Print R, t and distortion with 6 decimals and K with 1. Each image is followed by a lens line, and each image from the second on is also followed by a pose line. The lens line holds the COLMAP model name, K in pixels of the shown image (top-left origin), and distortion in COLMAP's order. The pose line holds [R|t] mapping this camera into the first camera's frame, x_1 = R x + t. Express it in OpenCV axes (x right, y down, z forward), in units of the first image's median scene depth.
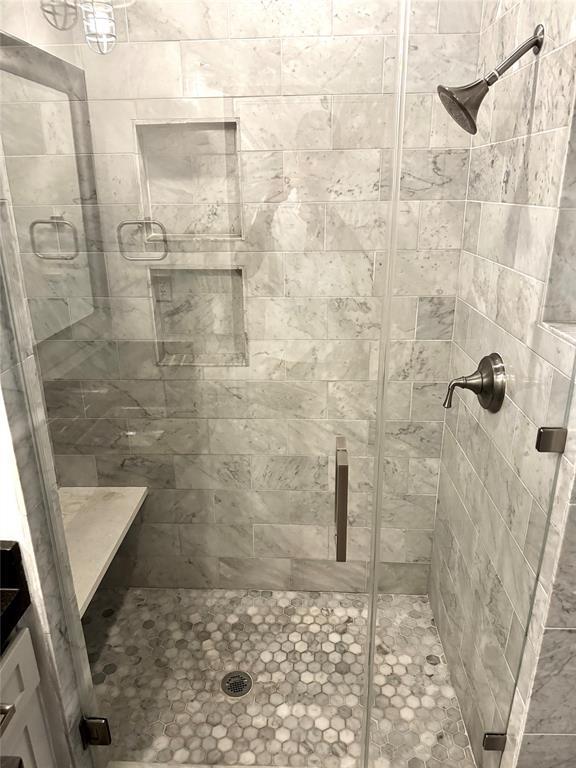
lens RADIAL K [[548.7, 0, 287.4], [0, 548.7, 385.1], [0, 0, 1]] dist [0.008816, -0.012164]
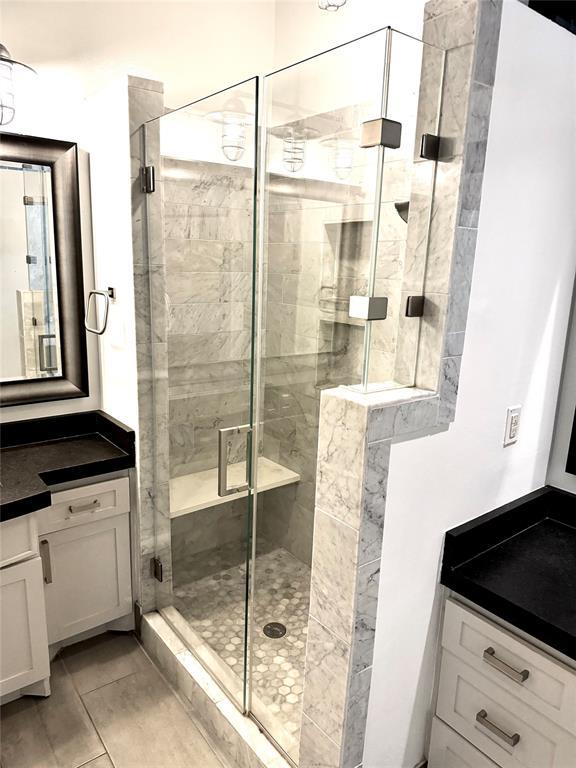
lens RADIAL K [[548.7, 0, 288.8], [0, 548.7, 384.0], [0, 0, 1]] dist [0.008816, -0.012164]
pose [[0.650306, 0.202609, -0.732155, 0.766321], [-0.297491, 0.954725, -0.000034, -0.024921], [0.699000, 0.217831, 0.681138, 0.007100]]
